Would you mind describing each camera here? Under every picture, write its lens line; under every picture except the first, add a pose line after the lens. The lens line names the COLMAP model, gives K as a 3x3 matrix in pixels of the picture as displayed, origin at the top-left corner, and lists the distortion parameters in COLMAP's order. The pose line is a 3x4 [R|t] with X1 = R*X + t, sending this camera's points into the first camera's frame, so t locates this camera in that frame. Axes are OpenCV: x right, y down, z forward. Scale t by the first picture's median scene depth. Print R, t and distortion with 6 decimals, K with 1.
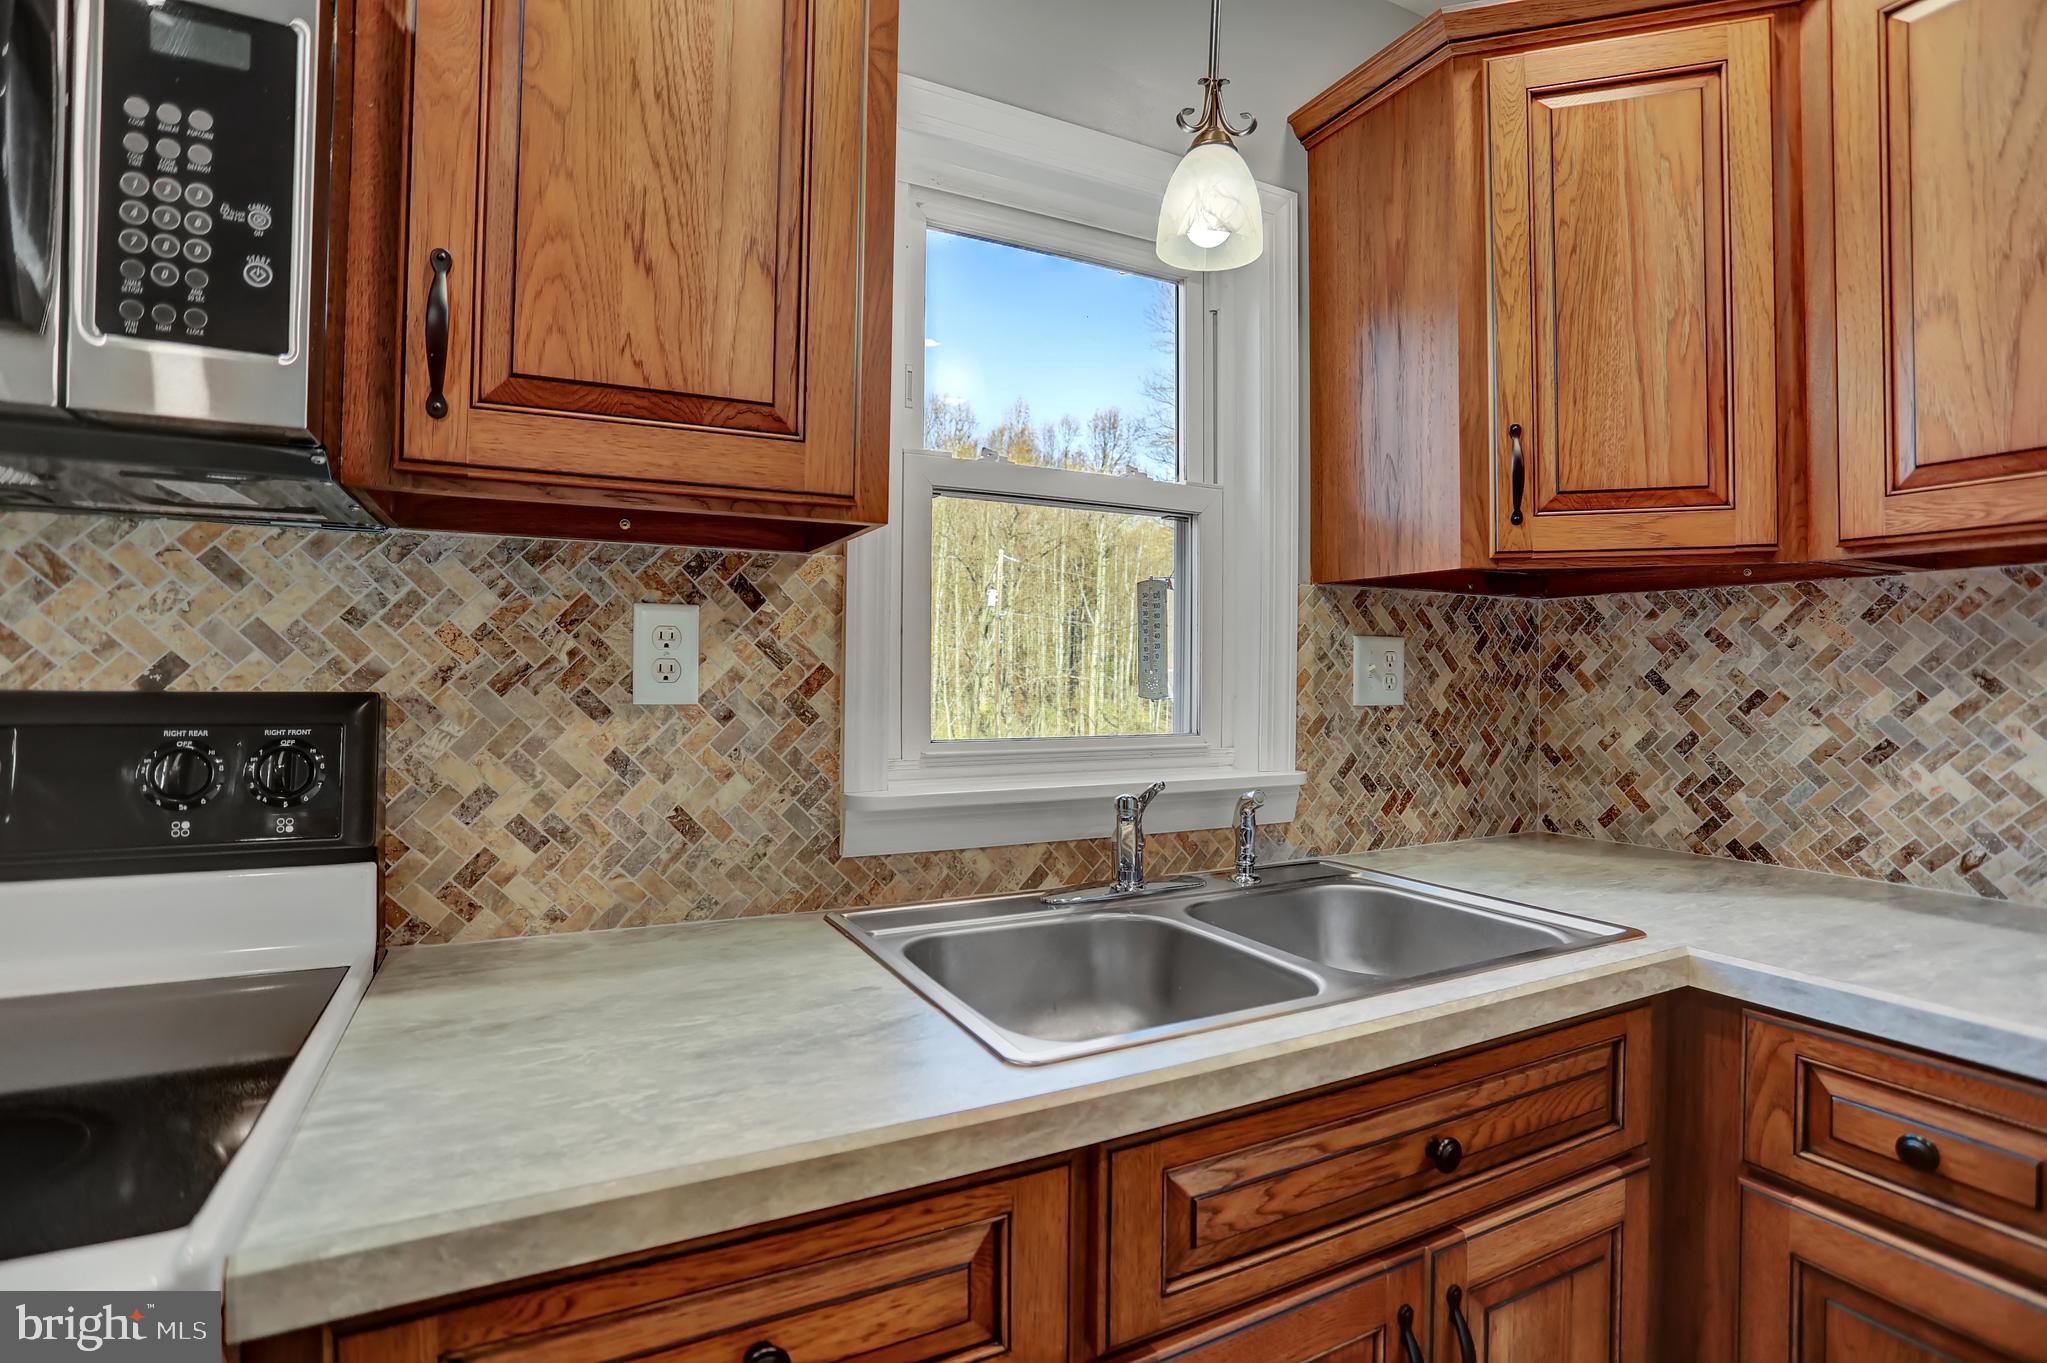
lens RADIAL K [[990.9, 0, 1032.3], [0, 990.9, 672.8], [0, 0, 1]] dist [-0.087075, 0.035907]
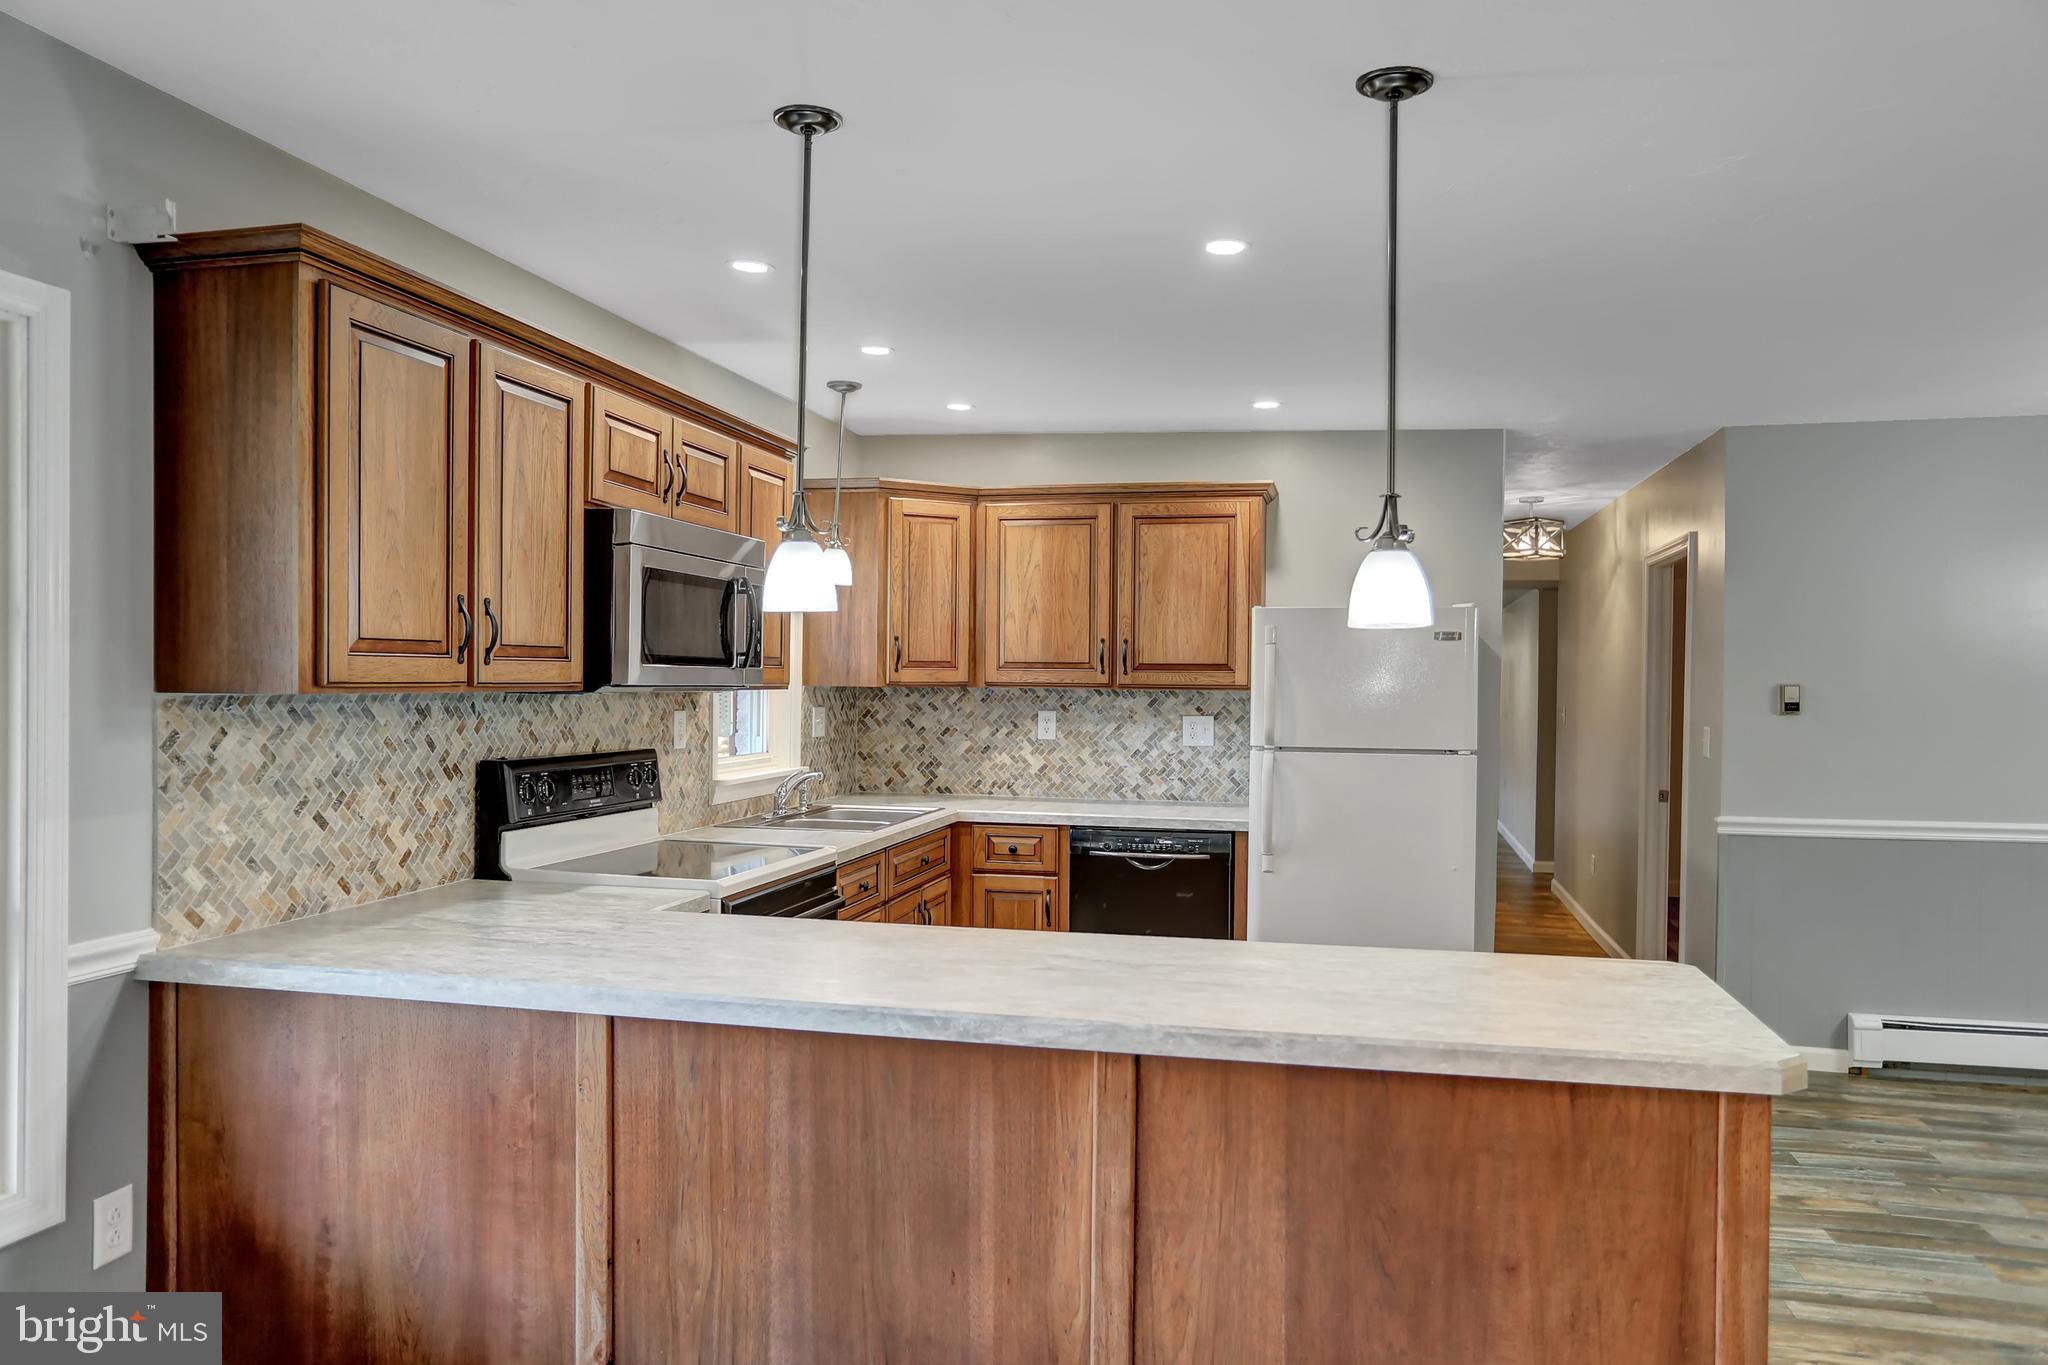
lens RADIAL K [[1389.2, 0, 1024.0], [0, 1389.2, 682.5], [0, 0, 1]] dist [-0.007321, 0.000530]
pose [[0.651867, -0.003643, 0.758325, -2.157336], [-0.007794, 0.999903, 0.011504, -0.162449], [-0.758293, -0.013409, 0.651776, -1.772873]]
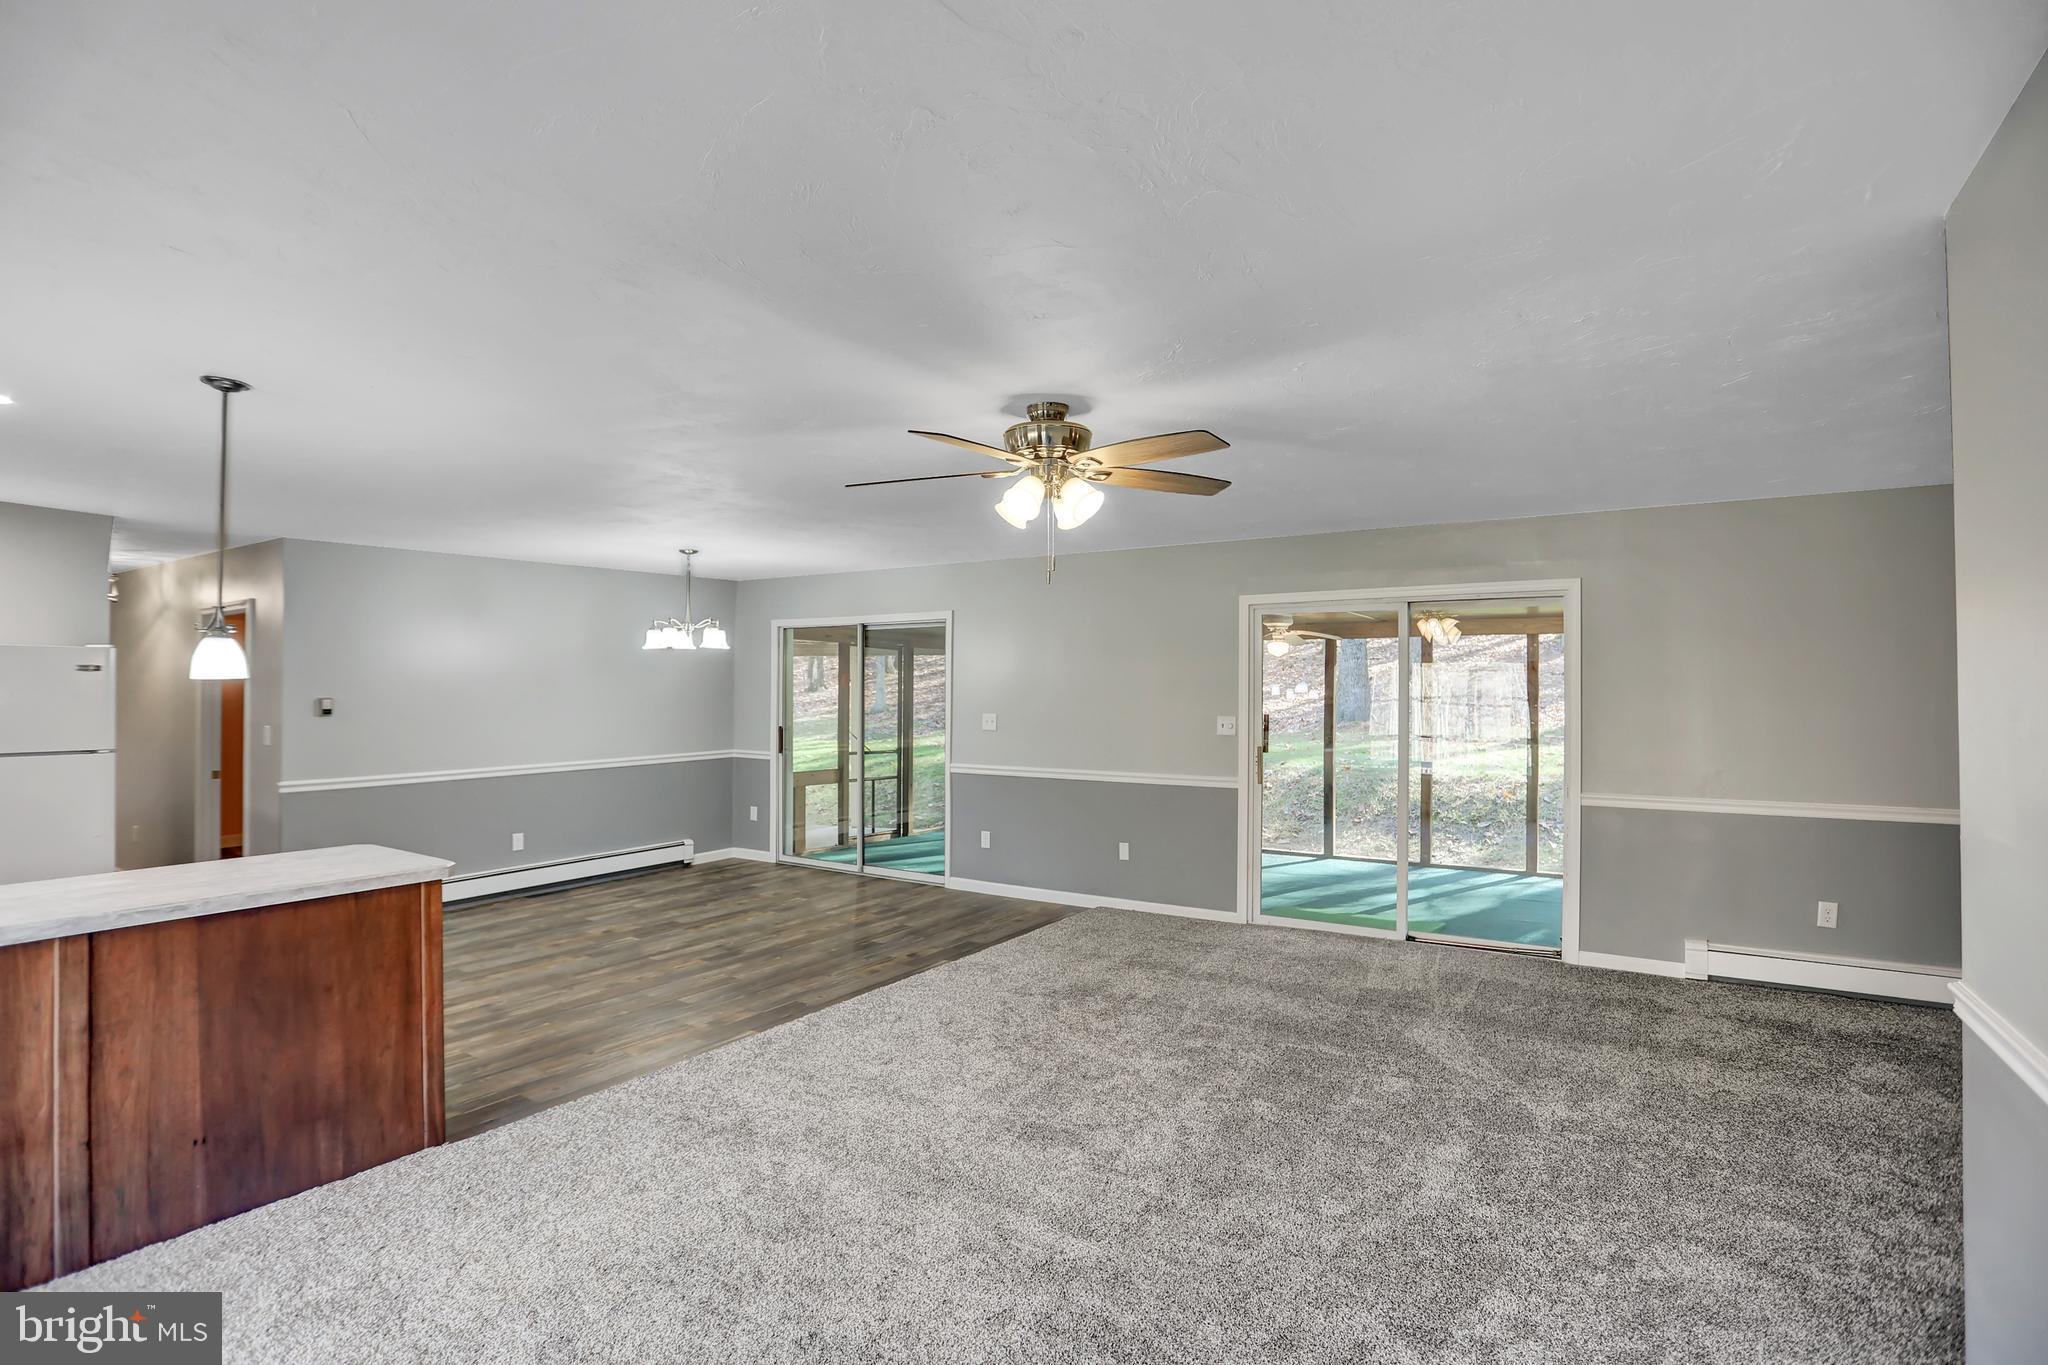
lens RADIAL K [[1004.3, 0, 1024.0], [0, 1004.3, 682.5], [0, 0, 1]] dist [-0.089588, 0.033785]
pose [[-0.489598, 0.001708, 0.871947, -3.186077], [-0.006704, 0.999961, -0.005723, -0.194762], [-0.871923, -0.008648, -0.489567, -1.531879]]
